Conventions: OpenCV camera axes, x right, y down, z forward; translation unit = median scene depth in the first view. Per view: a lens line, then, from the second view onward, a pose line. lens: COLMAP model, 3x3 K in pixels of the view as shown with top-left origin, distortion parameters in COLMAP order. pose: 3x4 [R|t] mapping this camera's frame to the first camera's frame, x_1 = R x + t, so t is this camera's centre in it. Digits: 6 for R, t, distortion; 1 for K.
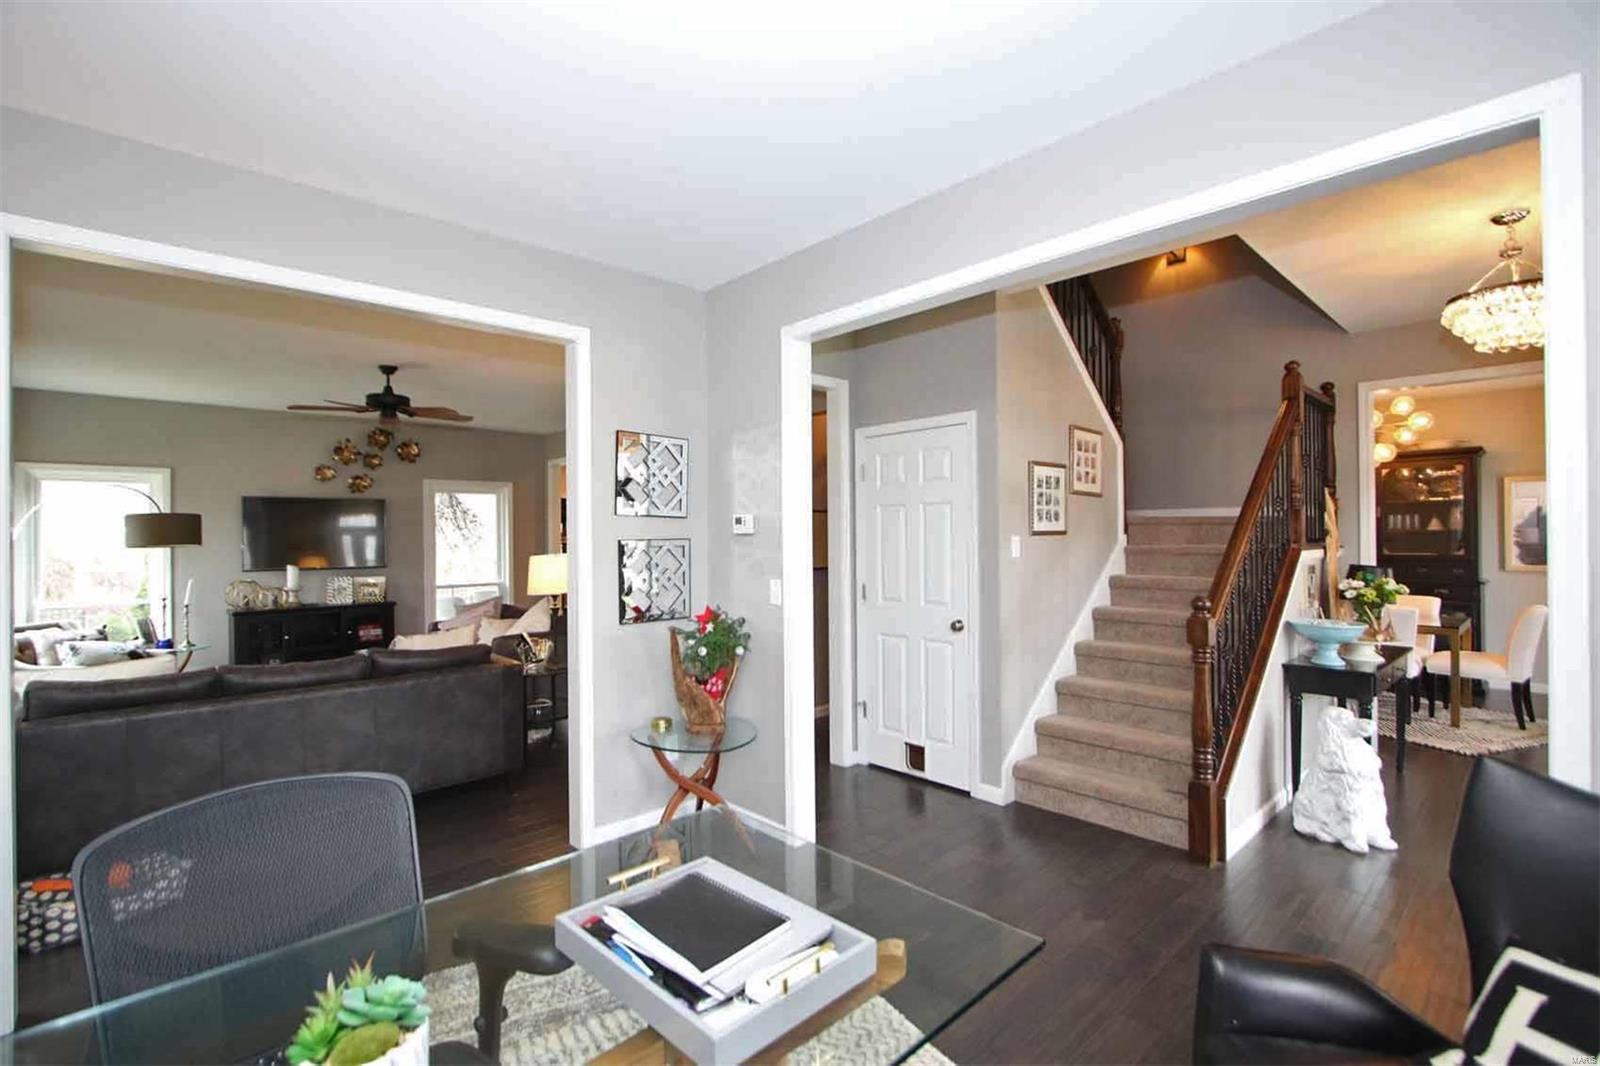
lens RADIAL K [[730.4, 0, 802.0], [0, 730.4, 529.8], [0, 0, 1]] dist [0.000172, -0.000139]
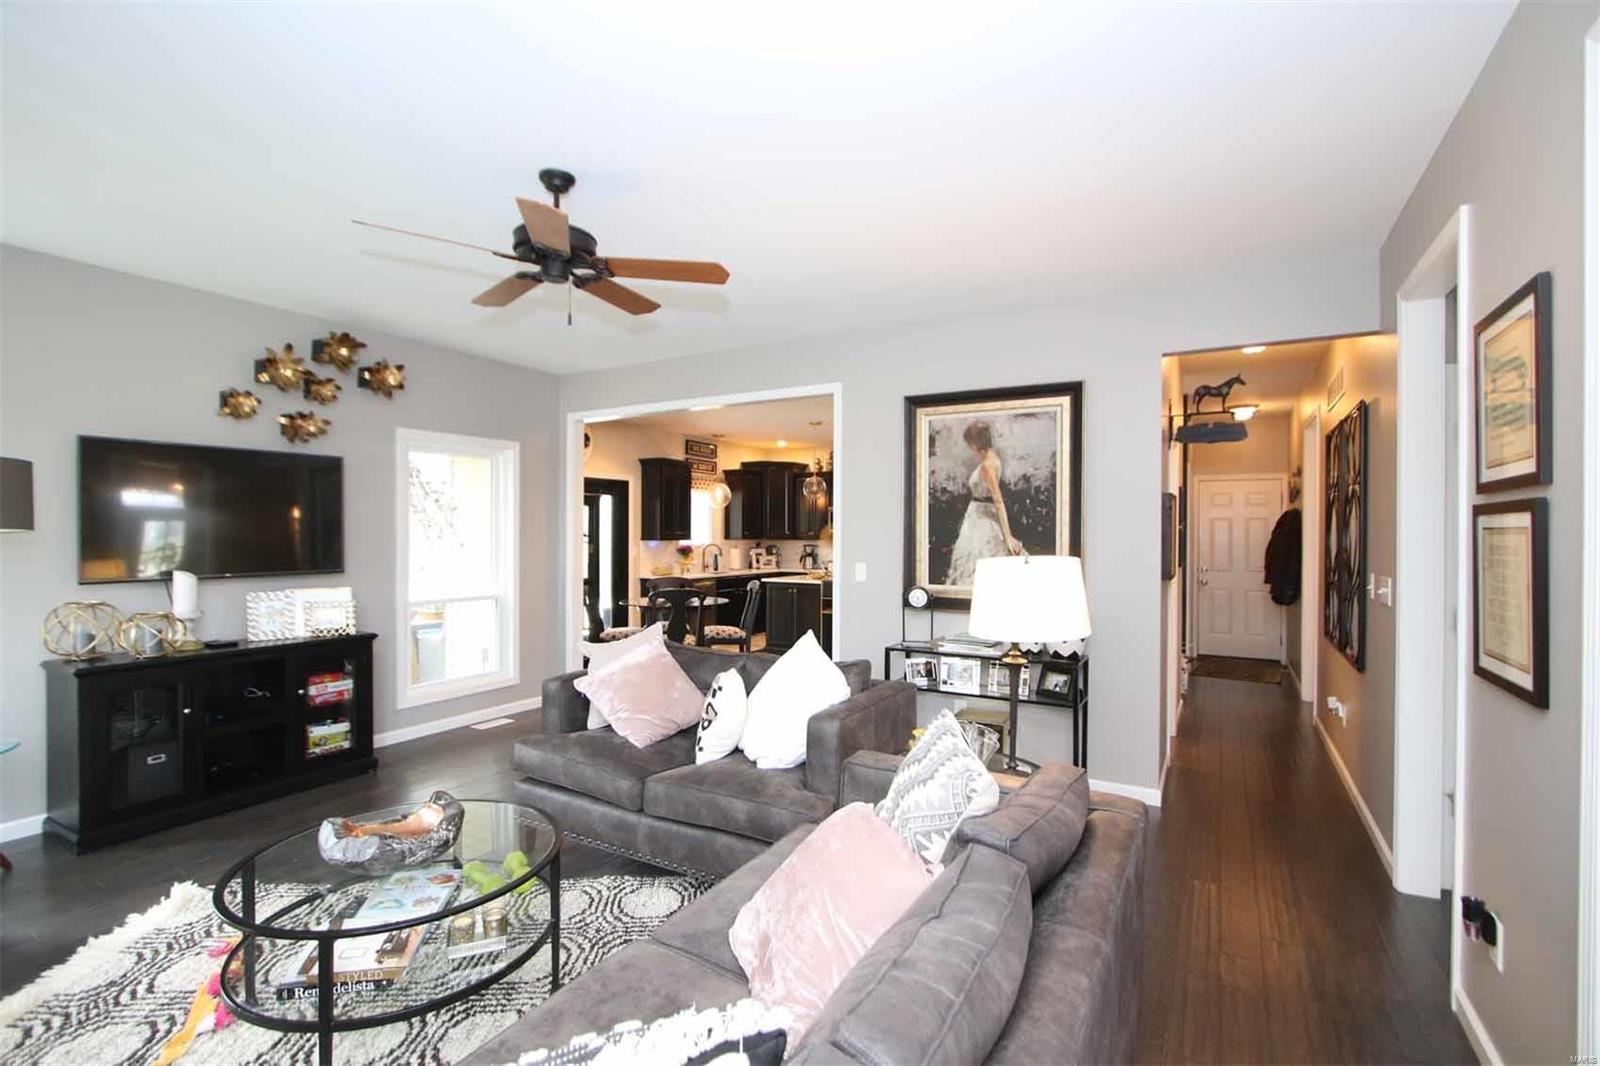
lens RADIAL K [[730.4, 0, 800.3], [0, 730.4, 539.7], [0, 0, 1]] dist [0.000172, -0.000139]
pose [[0.958735, 0.010857, 0.284096, -0.395698], [-0.016545, 0.999708, 0.017631, 0.008026], [-0.283821, -0.021604, 0.958634, 0.343270]]
